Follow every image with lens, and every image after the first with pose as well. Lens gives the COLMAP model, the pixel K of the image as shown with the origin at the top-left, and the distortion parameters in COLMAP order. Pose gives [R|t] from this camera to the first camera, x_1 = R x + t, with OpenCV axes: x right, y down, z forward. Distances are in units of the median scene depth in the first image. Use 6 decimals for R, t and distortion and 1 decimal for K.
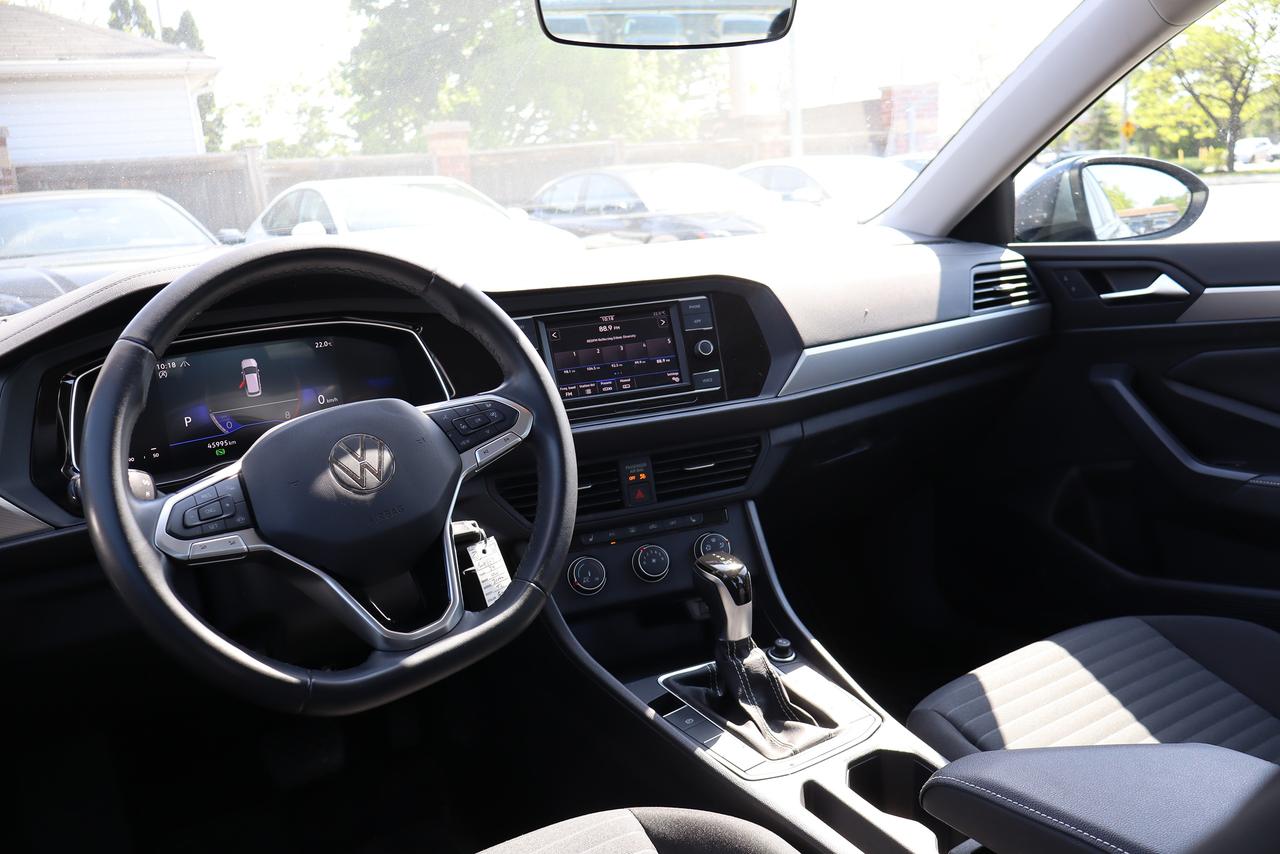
lens RADIAL K [[1053.6, 0, 631.3], [0, 1053.6, 428.8], [0, 0, 1]] dist [-0.008001, 0.004509]
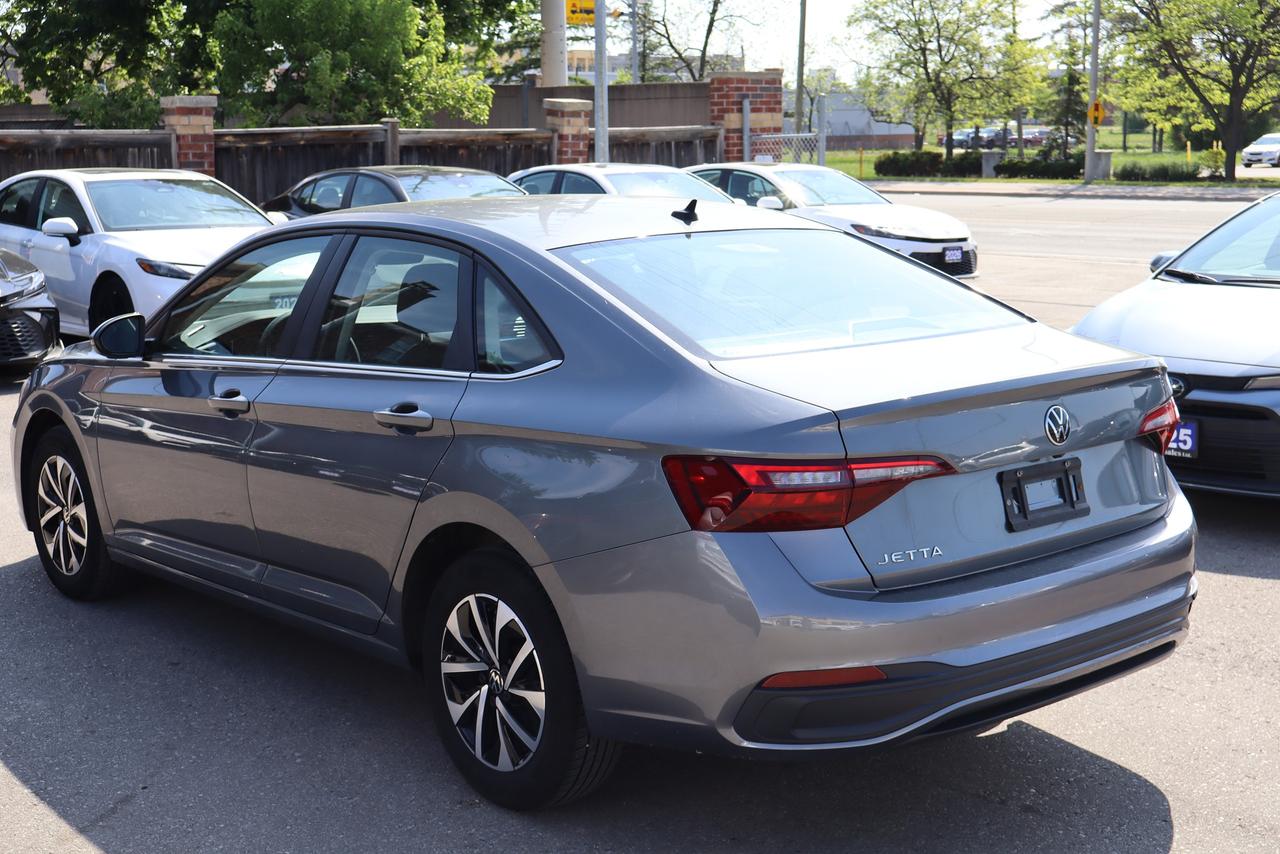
lens RADIAL K [[1847.5, 0, 639.7], [0, 1847.5, 426.9], [0, 0, 1]] dist [0.000483, 0.000000]
pose [[0.991652, 0.038772, 0.122972, 0.011965], [-0.030740, 0.997309, -0.066559, 0.059492], [-0.125222, 0.062223, 0.990176, -0.464545]]
